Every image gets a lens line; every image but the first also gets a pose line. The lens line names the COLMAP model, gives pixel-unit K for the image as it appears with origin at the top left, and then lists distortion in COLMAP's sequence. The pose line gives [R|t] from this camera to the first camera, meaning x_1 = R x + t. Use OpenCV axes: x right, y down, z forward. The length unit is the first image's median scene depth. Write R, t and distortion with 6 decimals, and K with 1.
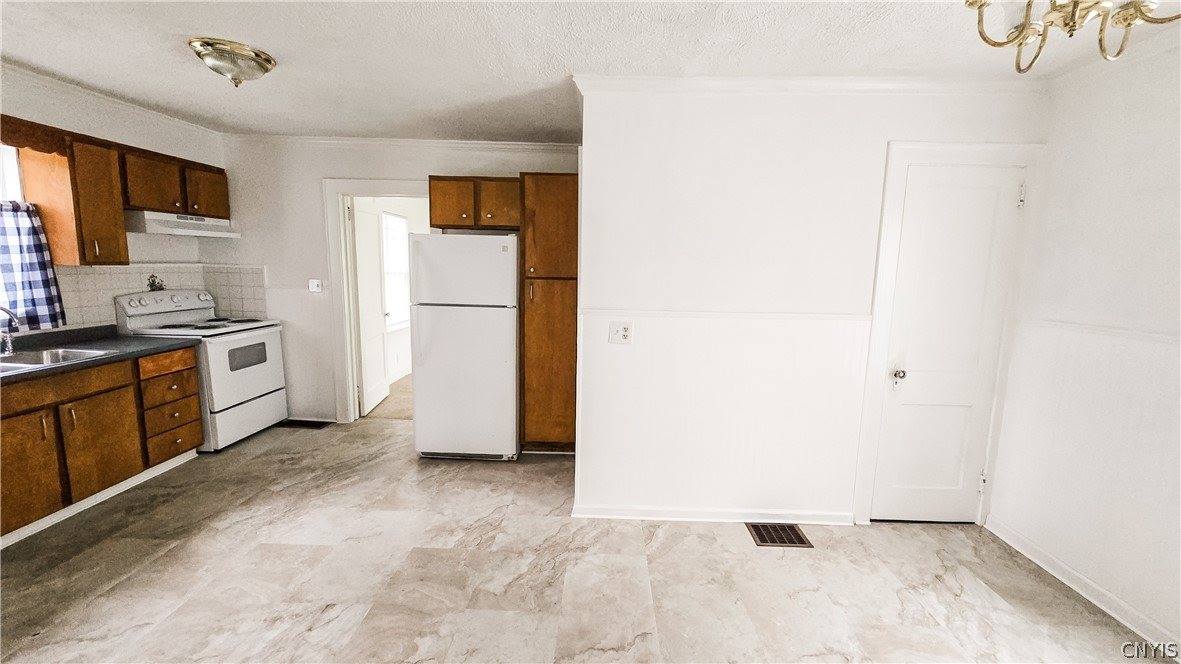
lens RADIAL K [[480.3, 0, 592.2], [0, 480.3, 332.8], [0, 0, 1]] dist [-0.002819, -0.000475]
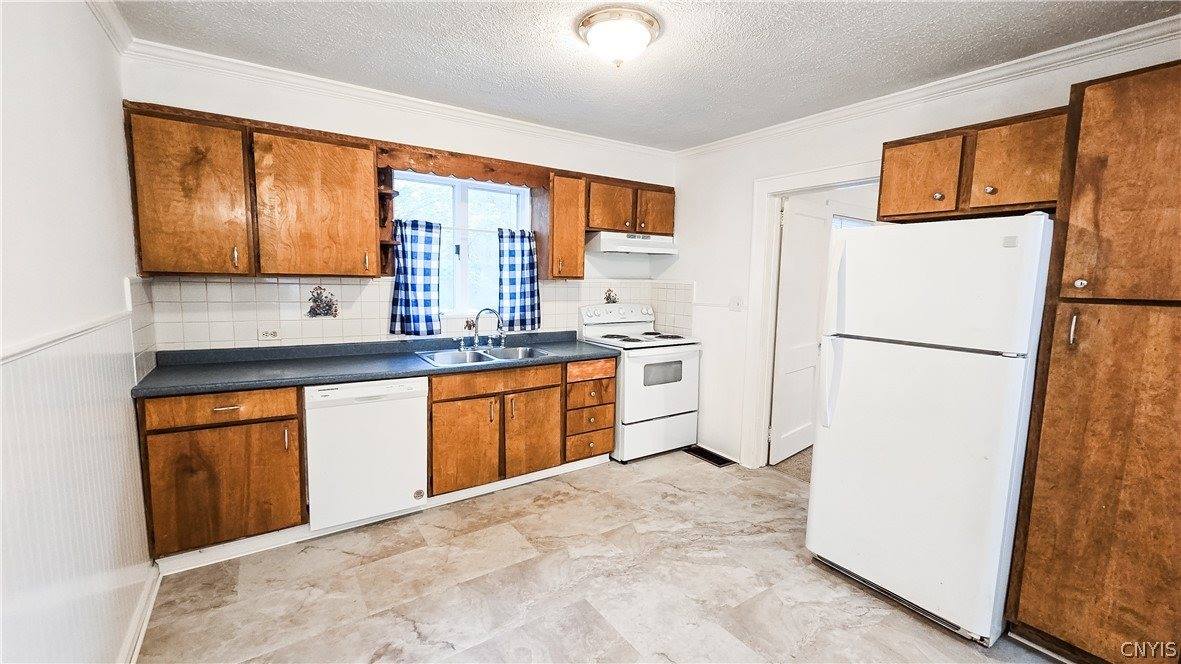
lens RADIAL K [[480.3, 0, 595.2], [0, 480.3, 334.9], [0, 0, 1]] dist [-0.002819, -0.000475]
pose [[0.593749, 0.083055, -0.800352, -0.026481], [-0.115932, 0.993111, 0.017054, -0.032860], [0.796255, 0.082660, 0.599288, 0.336889]]
